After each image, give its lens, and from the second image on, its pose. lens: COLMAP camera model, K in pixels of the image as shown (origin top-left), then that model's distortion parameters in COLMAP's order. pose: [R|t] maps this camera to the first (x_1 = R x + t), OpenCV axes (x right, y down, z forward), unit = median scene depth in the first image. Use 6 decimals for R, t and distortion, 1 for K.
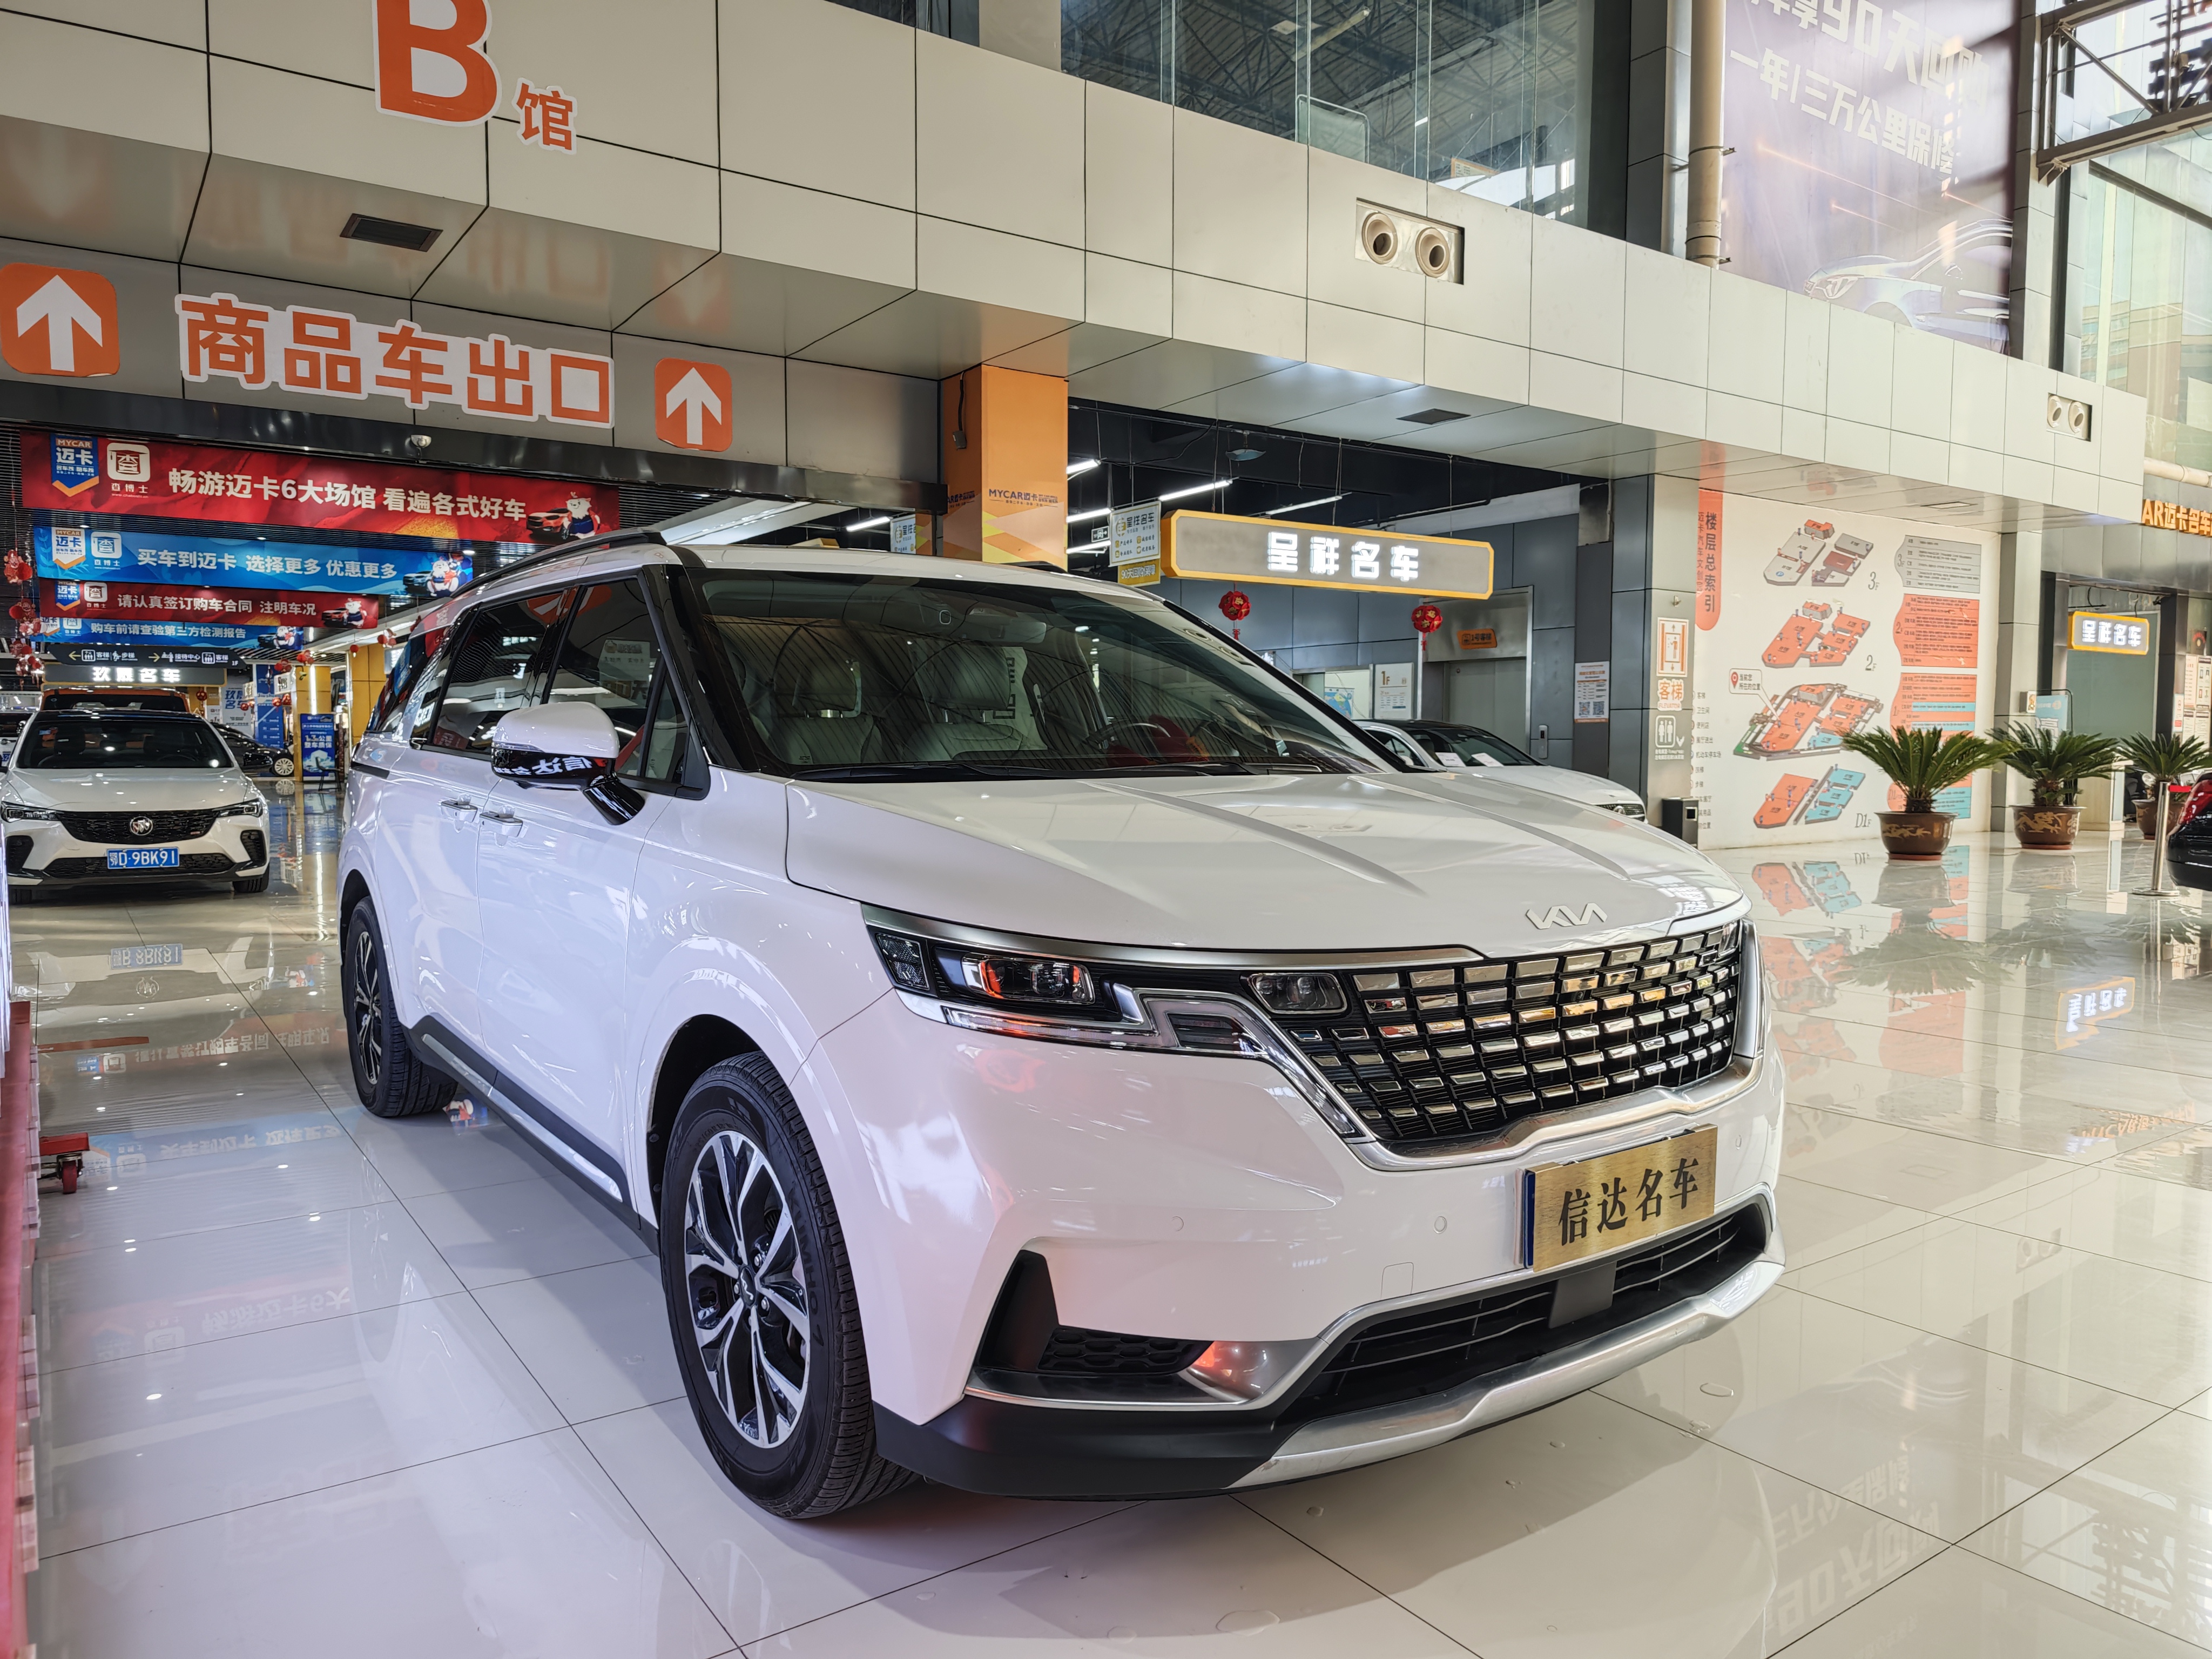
lens RADIAL K [[1505.6, 0, 1105.3], [0, 1505.6, 874.1], [0, 0, 1]] dist [0.016619, -0.039901]
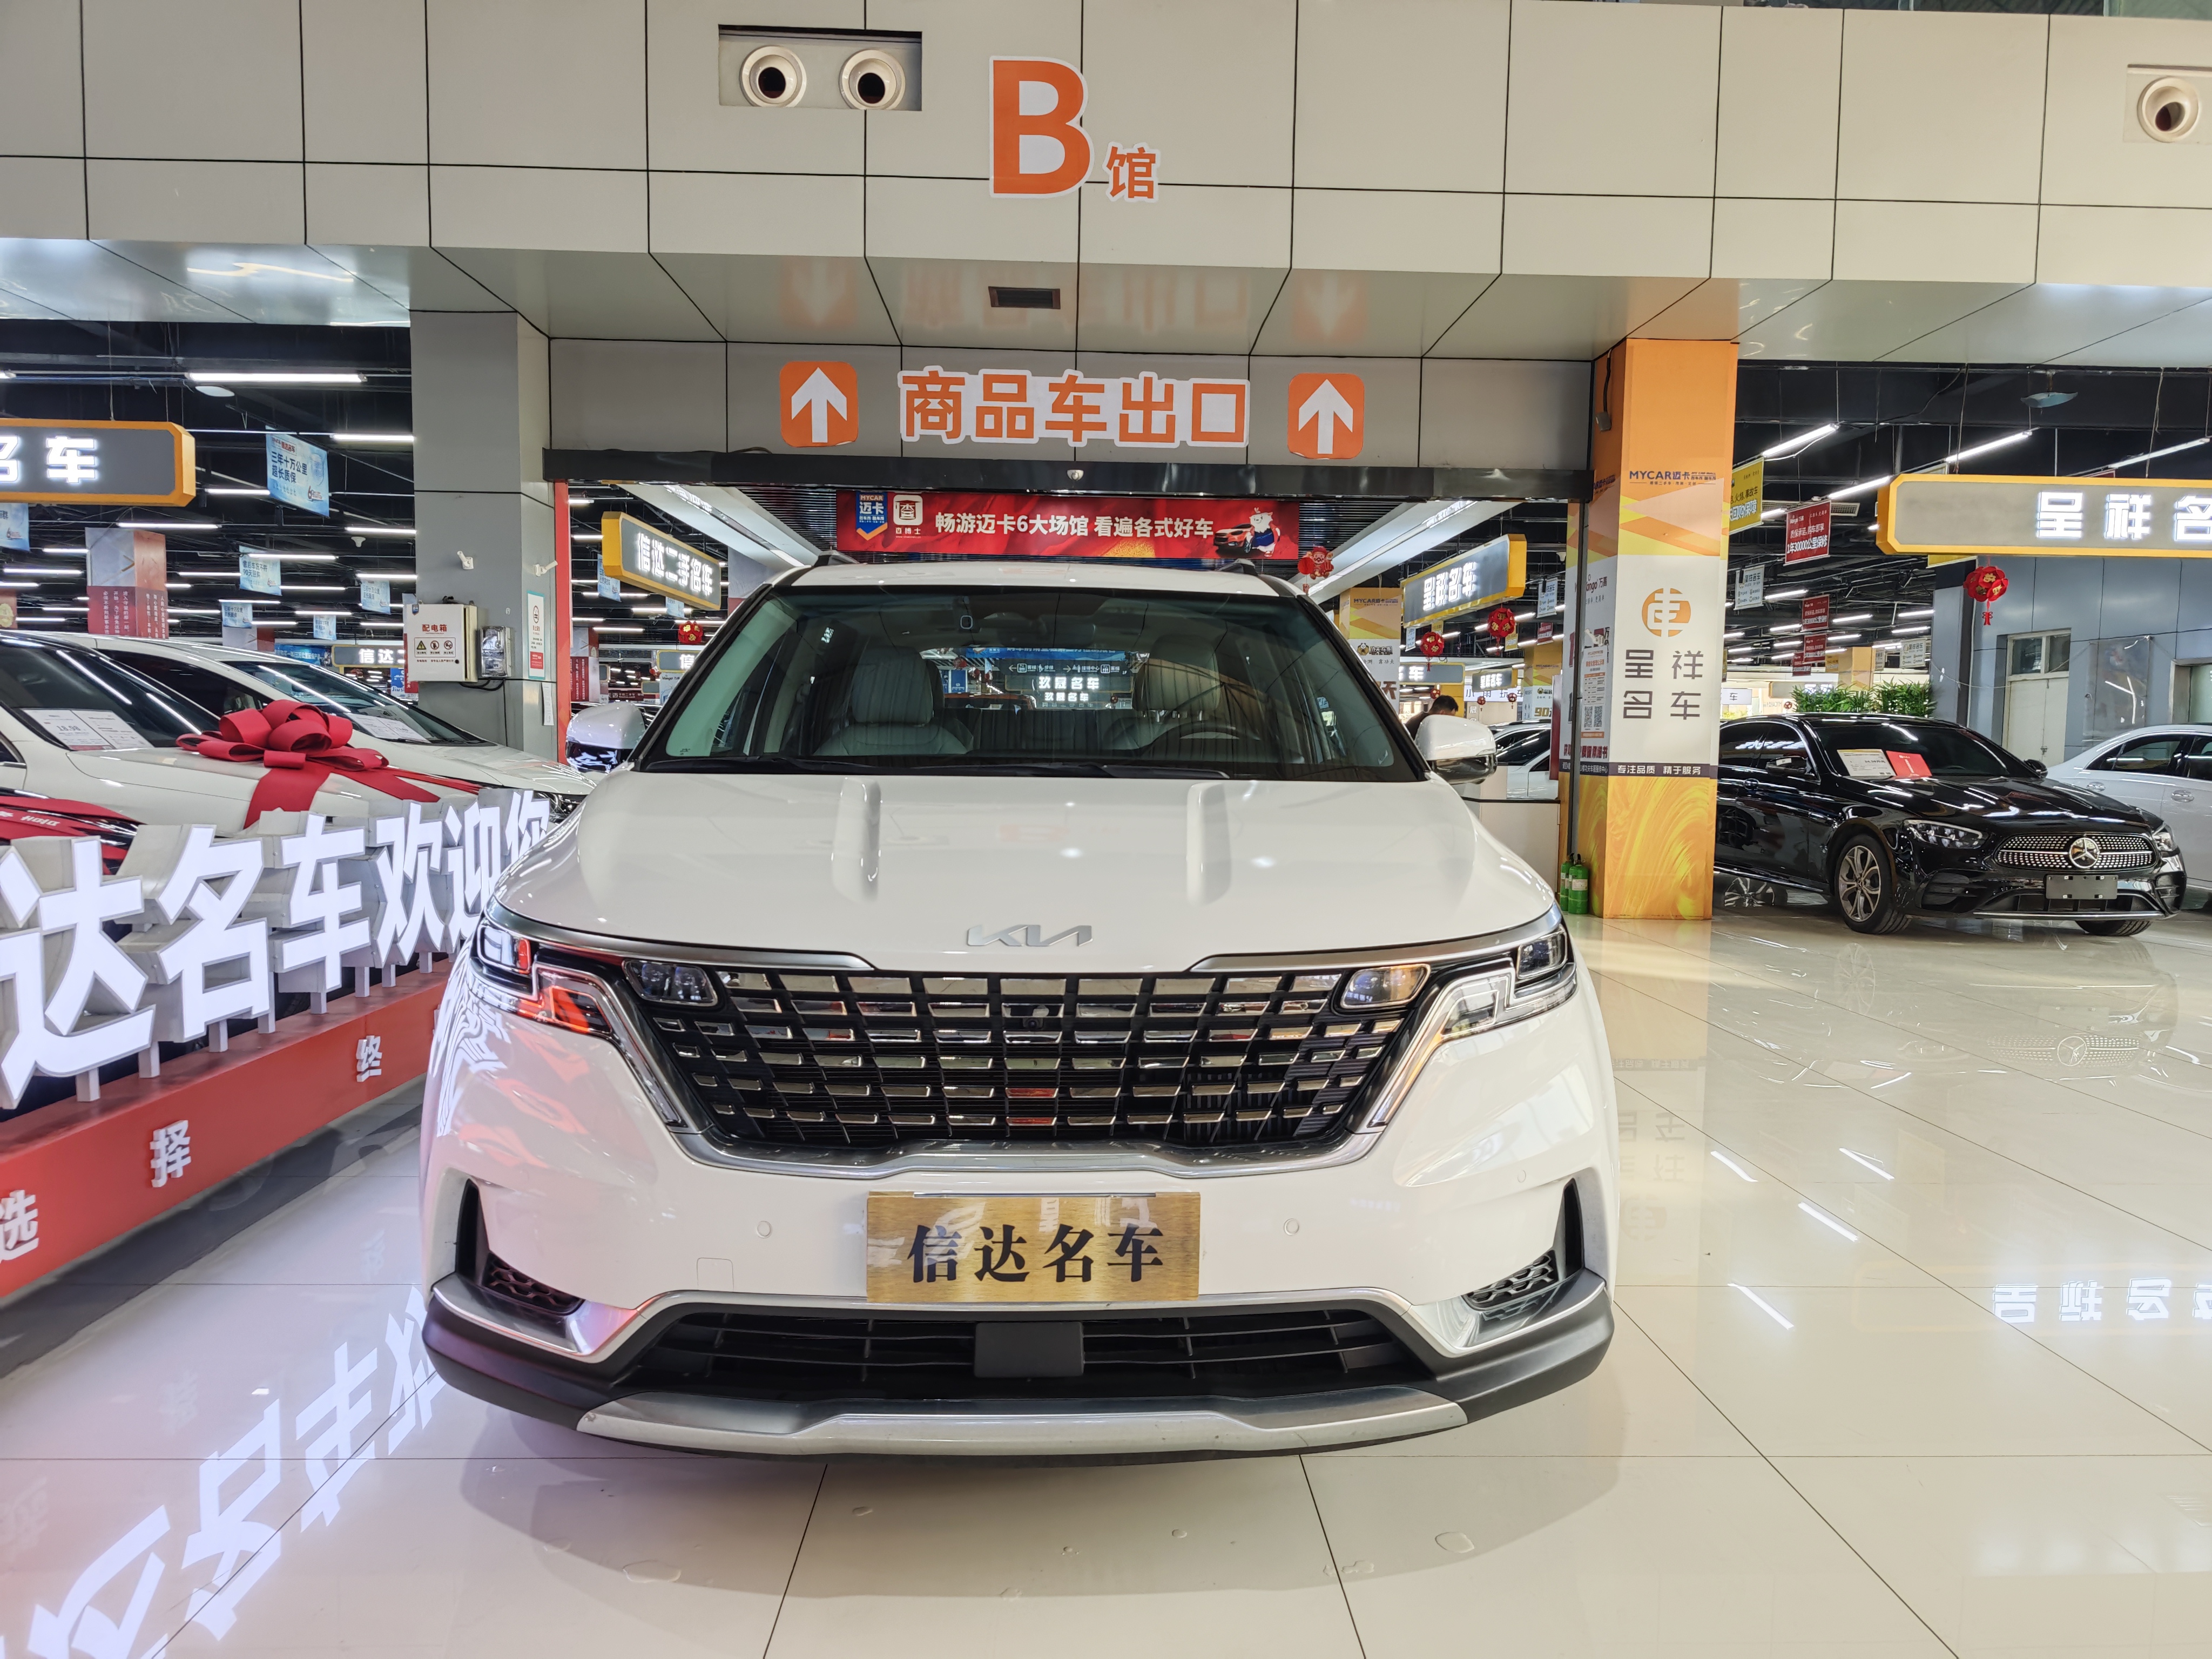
lens RADIAL K [[1532.7, 0, 1096.4], [0, 1532.7, 846.5], [0, 0, 1]] dist [0.008180, -0.013188]
pose [[0.835759, 0.047336, -0.547052, 0.201048], [-0.058807, 0.998263, -0.003463, -0.006152], [0.545938, 0.035065, 0.837091, 0.056132]]
